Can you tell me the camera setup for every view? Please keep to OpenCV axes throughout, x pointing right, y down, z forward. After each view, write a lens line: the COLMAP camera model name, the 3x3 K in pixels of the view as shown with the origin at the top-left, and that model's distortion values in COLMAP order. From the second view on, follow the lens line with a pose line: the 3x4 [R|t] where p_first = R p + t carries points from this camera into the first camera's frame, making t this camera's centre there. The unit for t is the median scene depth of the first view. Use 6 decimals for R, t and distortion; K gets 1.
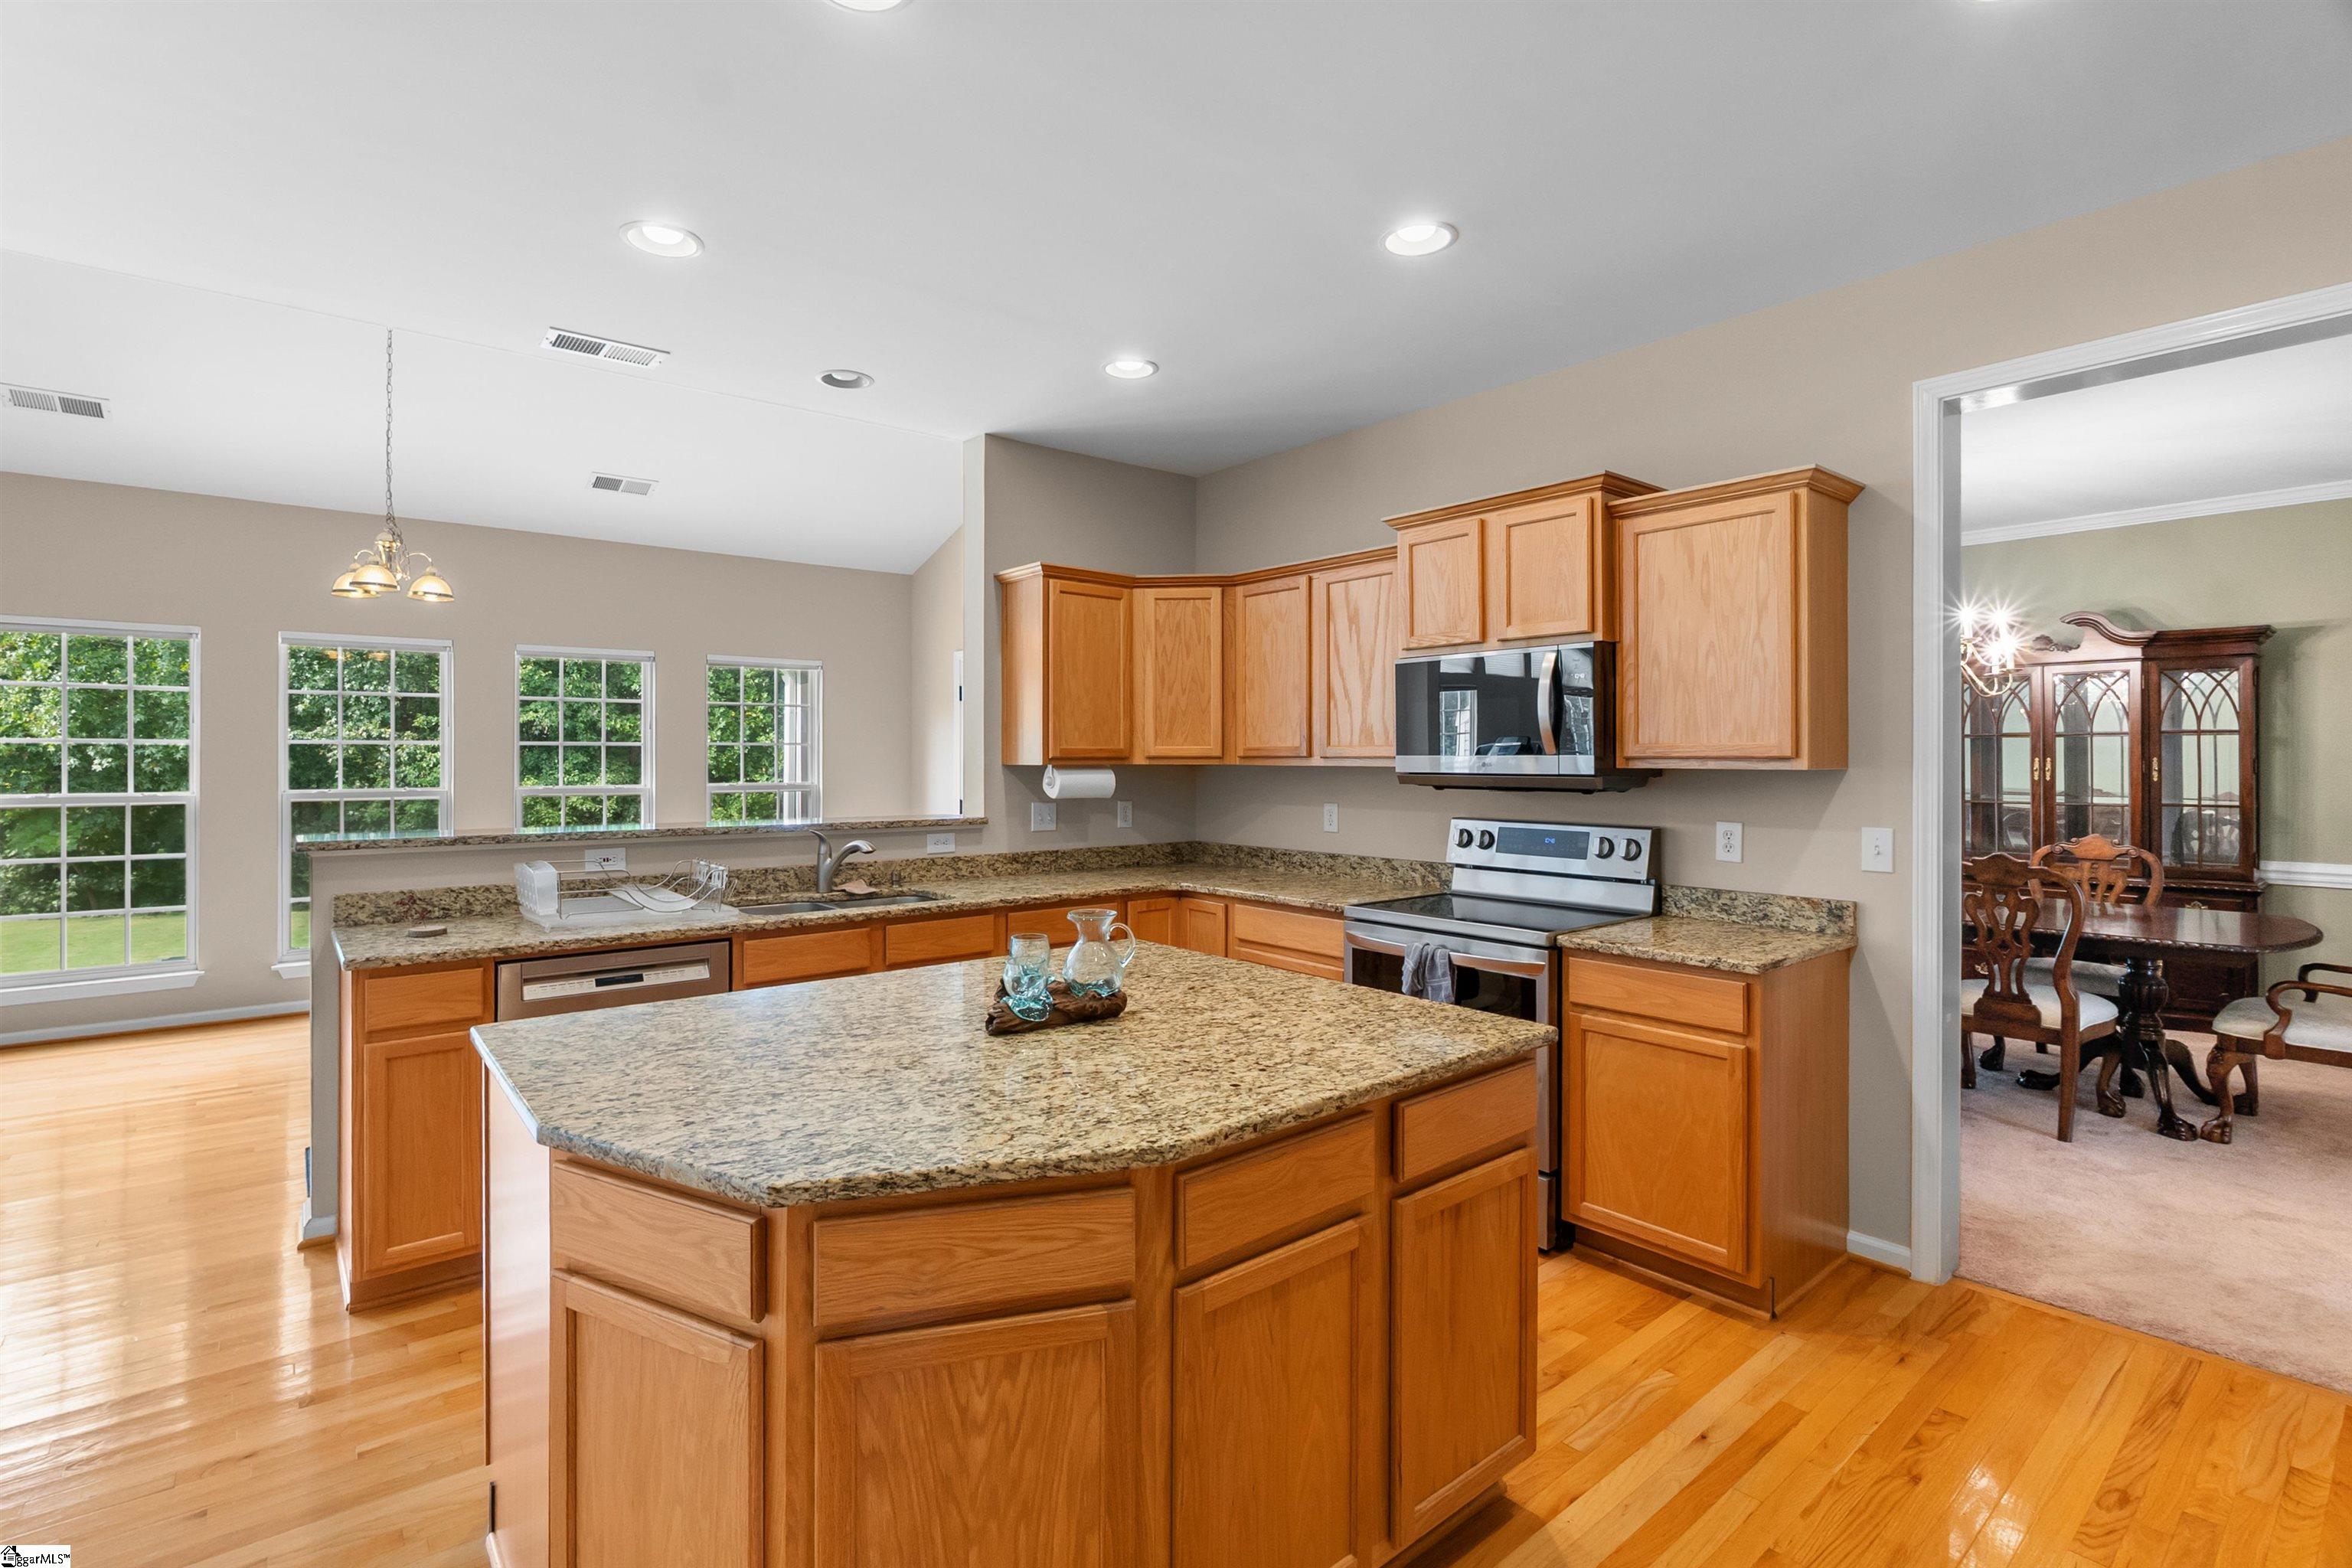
lens RADIAL K [[1091.1, 0, 1163.8], [0, 1091.1, 766.4], [0, 0, 1]] dist [-0.005786, -0.000633]
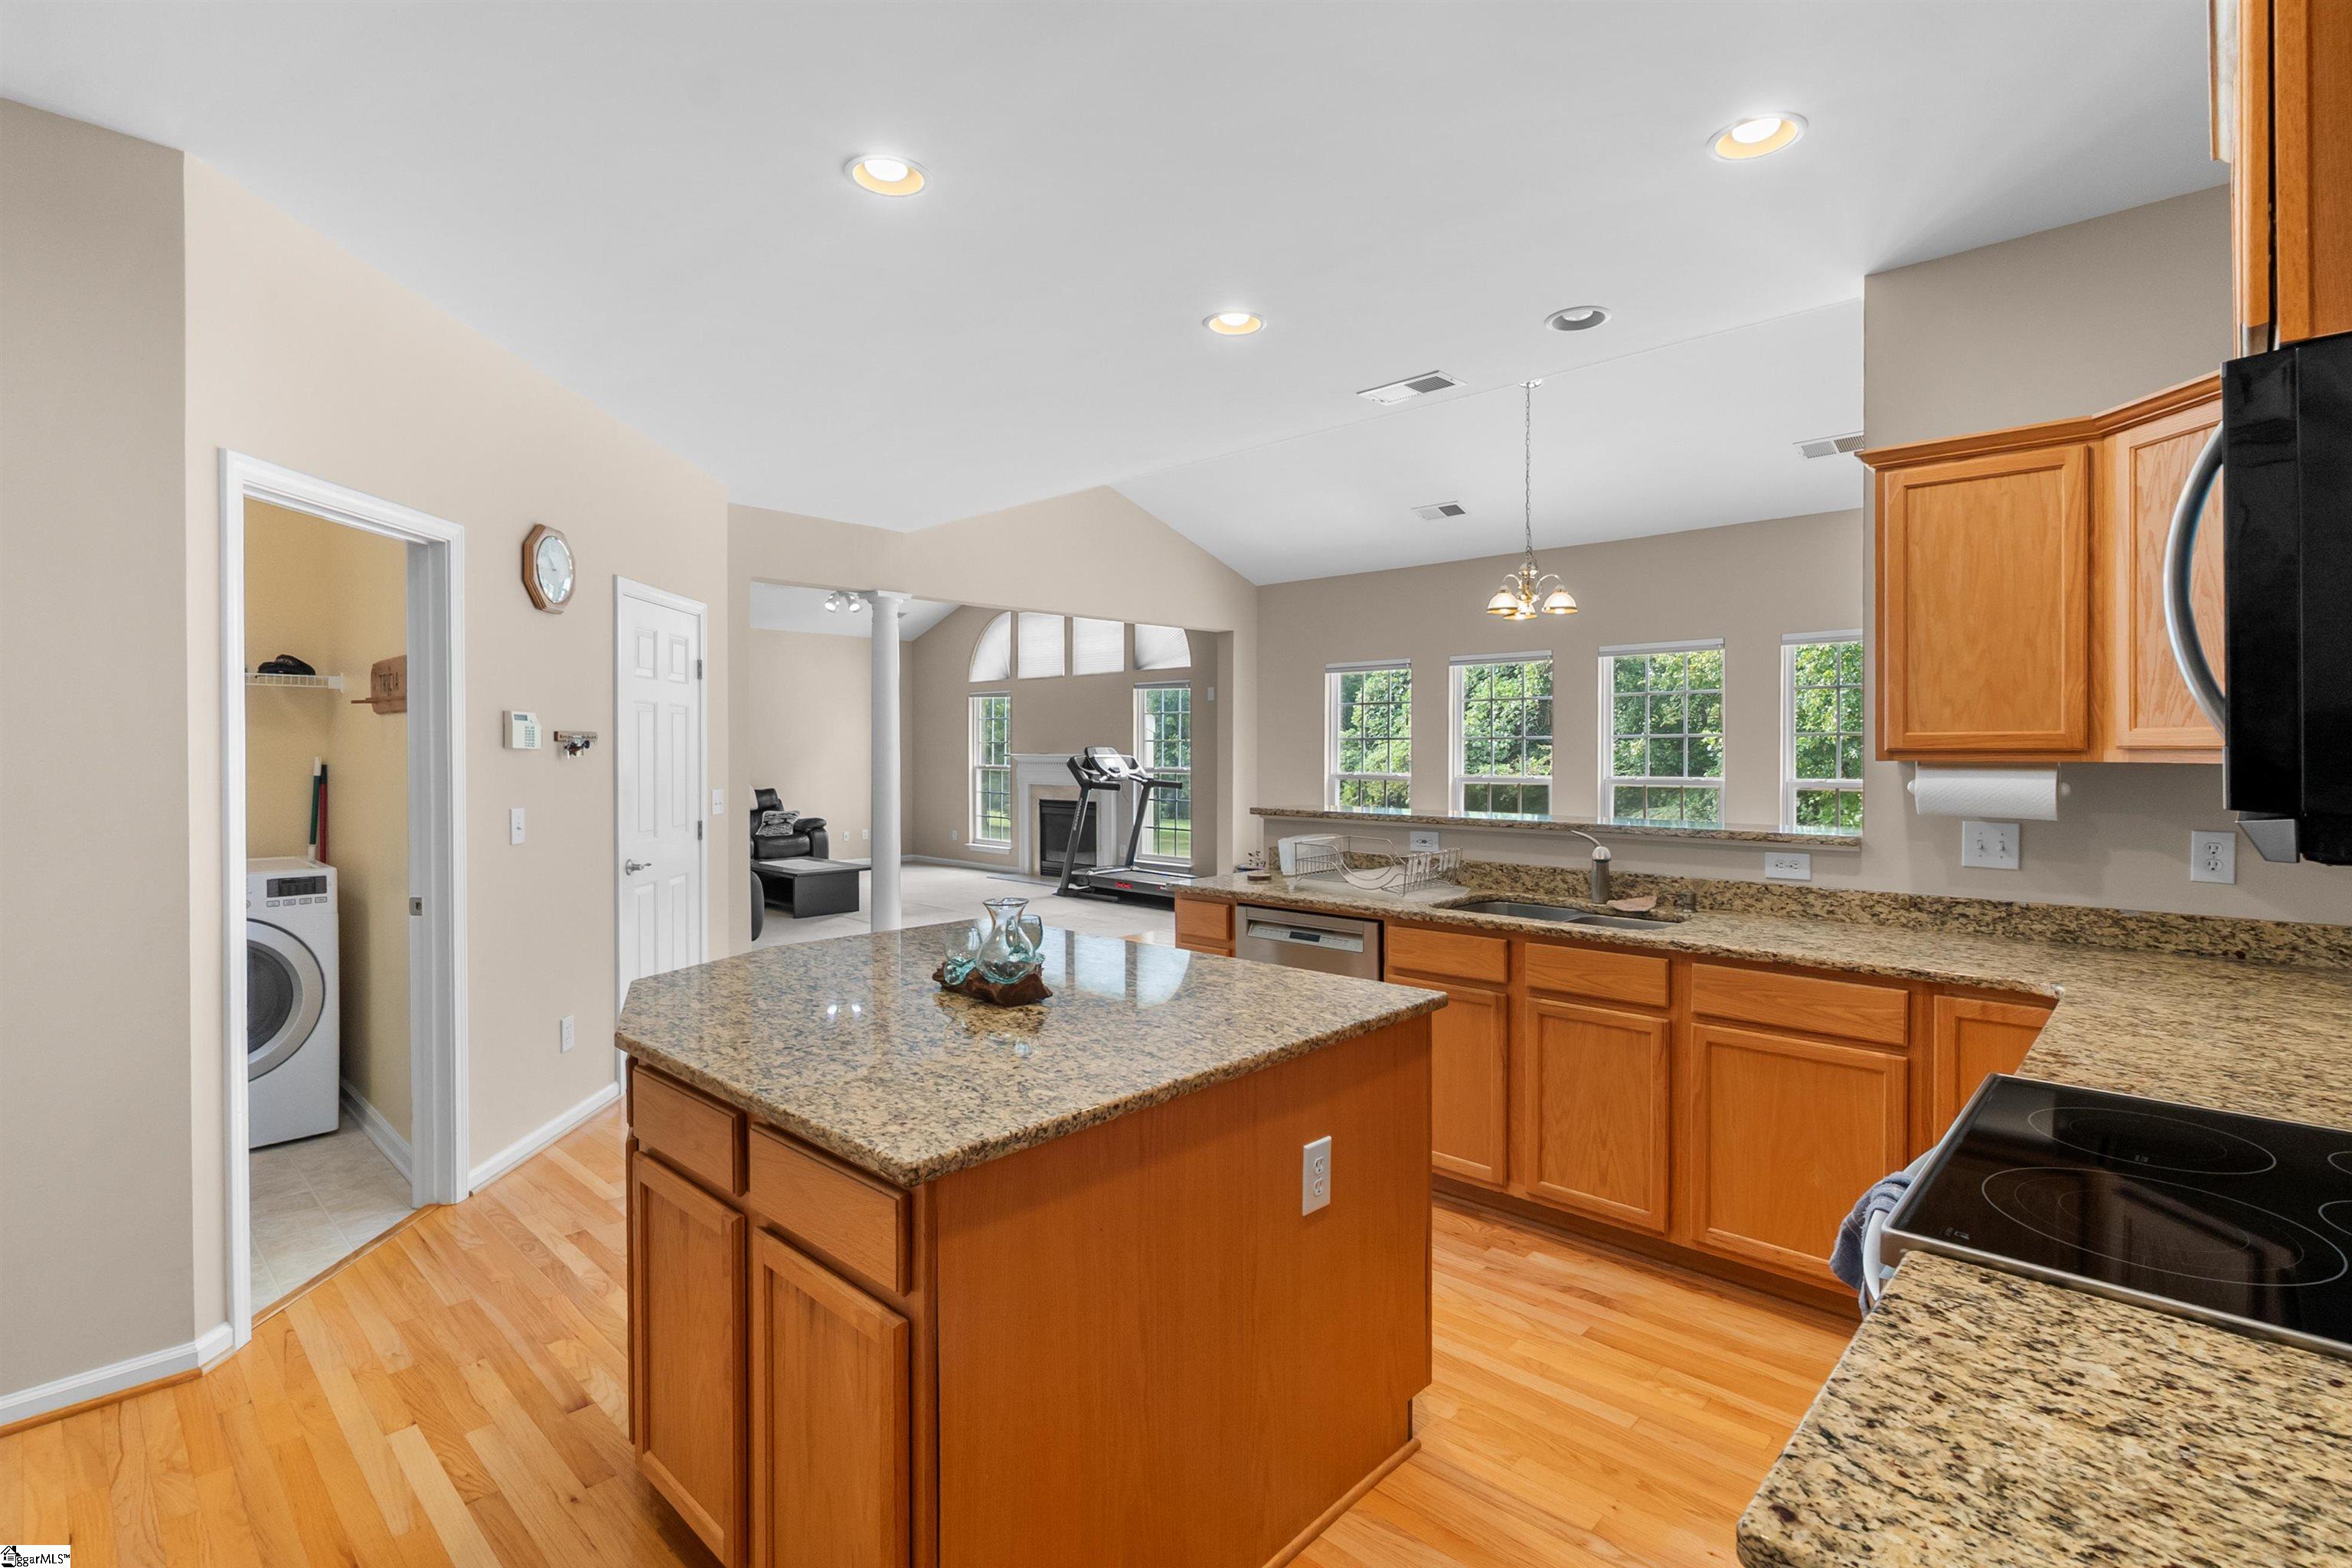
lens RADIAL K [[1091.1, 0, 1163.8], [0, 1091.1, 766.4], [0, 0, 1]] dist [-0.005786, -0.000633]
pose [[0.126446, 0.014097, -0.991873, 0.482340], [-0.005016, 0.999895, 0.013571, -0.004897], [0.991961, 0.003259, 0.126503, 0.500313]]
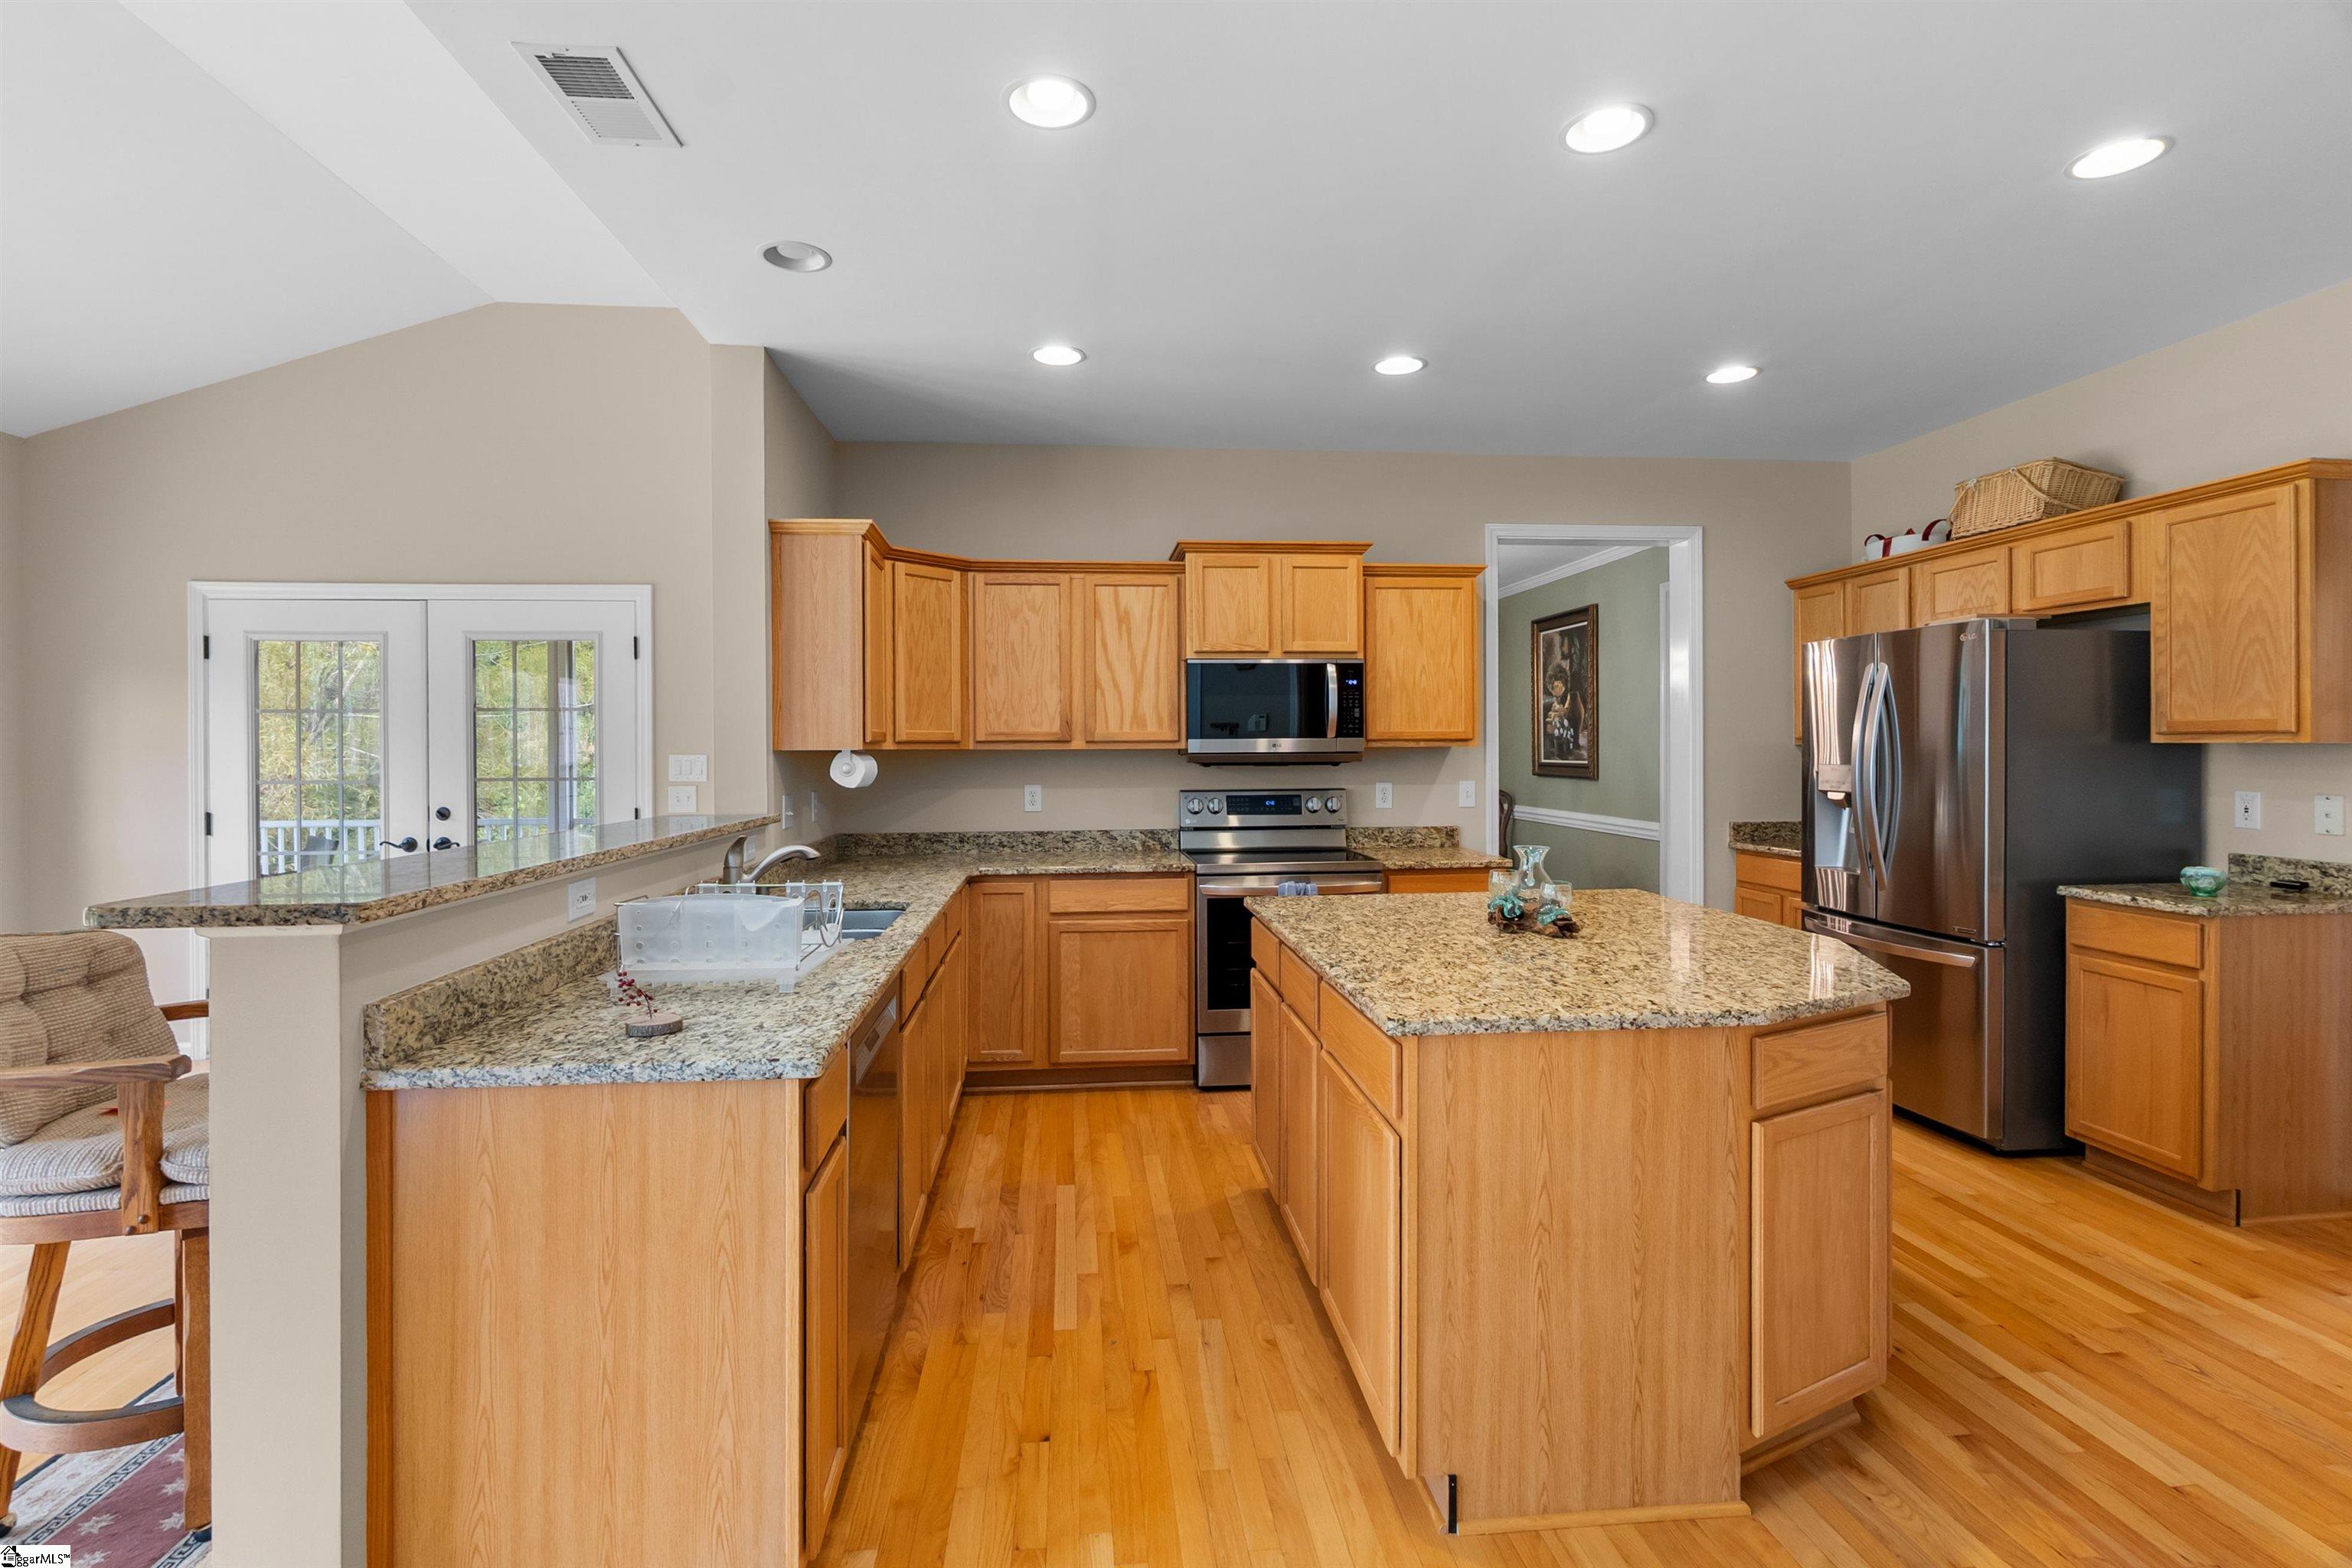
lens RADIAL K [[1108.5, 0, 1169.5], [0, 1108.5, 749.5], [0, 0, 1]] dist [-0.002267, -0.000088]
pose [[0.555875, -0.005073, 0.831251, -0.718046], [0.013550, 0.999904, -0.002959, 0.004390], [-0.831156, 0.012909, 0.555890, 0.296464]]
